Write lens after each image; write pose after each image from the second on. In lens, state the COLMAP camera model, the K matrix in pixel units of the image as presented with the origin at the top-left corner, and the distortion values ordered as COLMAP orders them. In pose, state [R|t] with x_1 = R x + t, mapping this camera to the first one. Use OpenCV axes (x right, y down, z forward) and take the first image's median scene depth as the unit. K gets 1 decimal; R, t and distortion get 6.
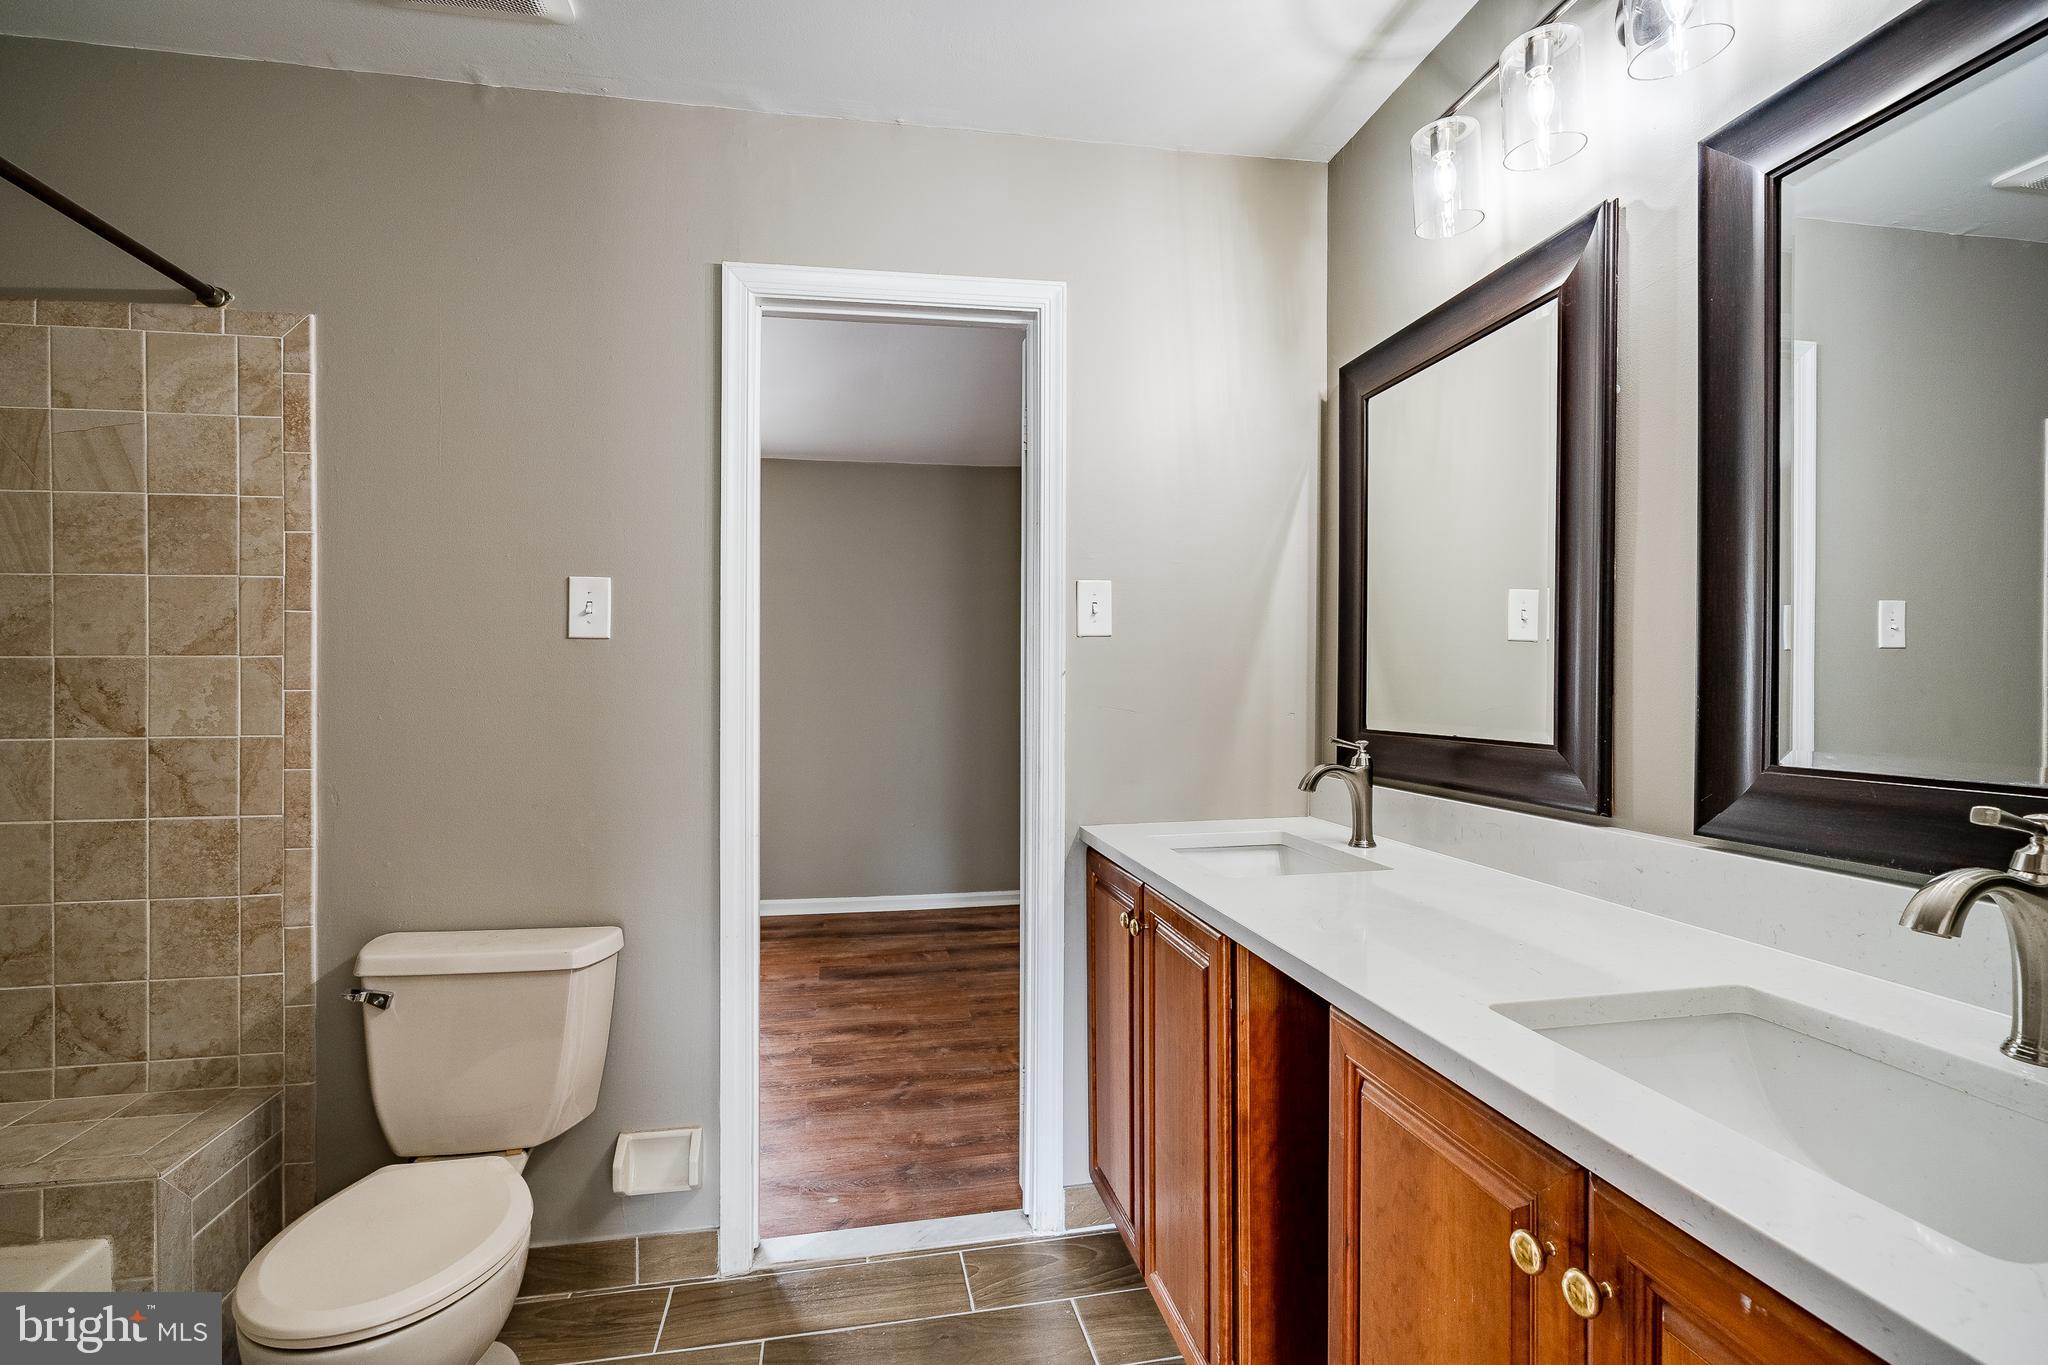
lens RADIAL K [[967.4, 0, 1024.0], [0, 967.4, 682.5], [0, 0, 1]] dist [0.000389, 0.000052]
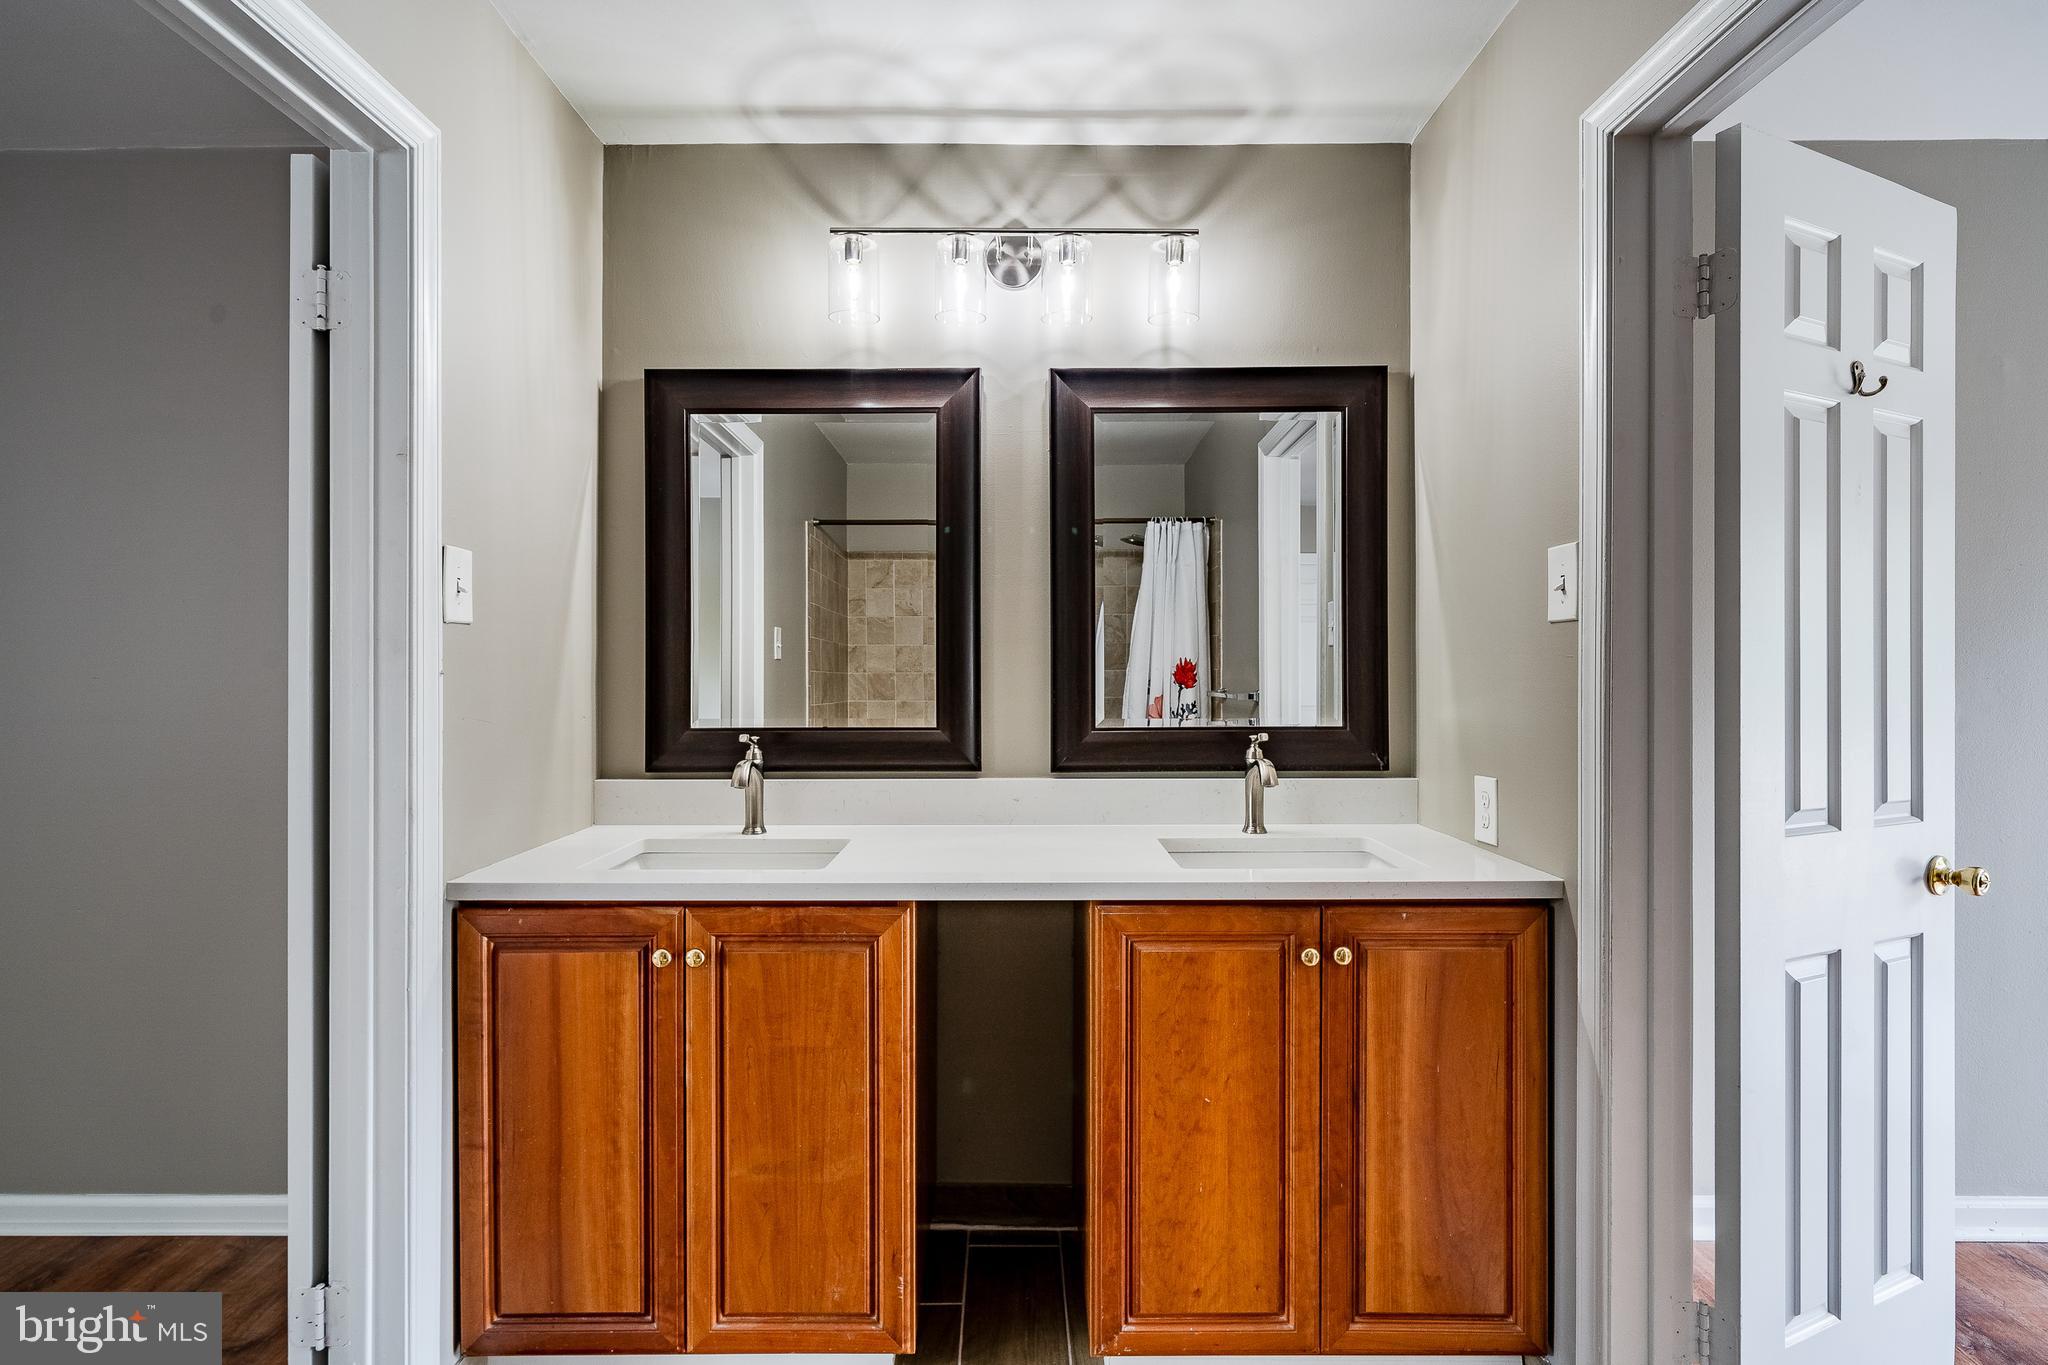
lens RADIAL K [[967.4, 0, 1024.0], [0, 967.4, 682.5], [0, 0, 1]] dist [0.000389, 0.000052]
pose [[0.178343, 0.001492, 0.983967, -0.685306], [-0.001331, 0.999998, -0.001275, -0.001380], [-0.983968, -0.001083, 0.178345, 0.512030]]
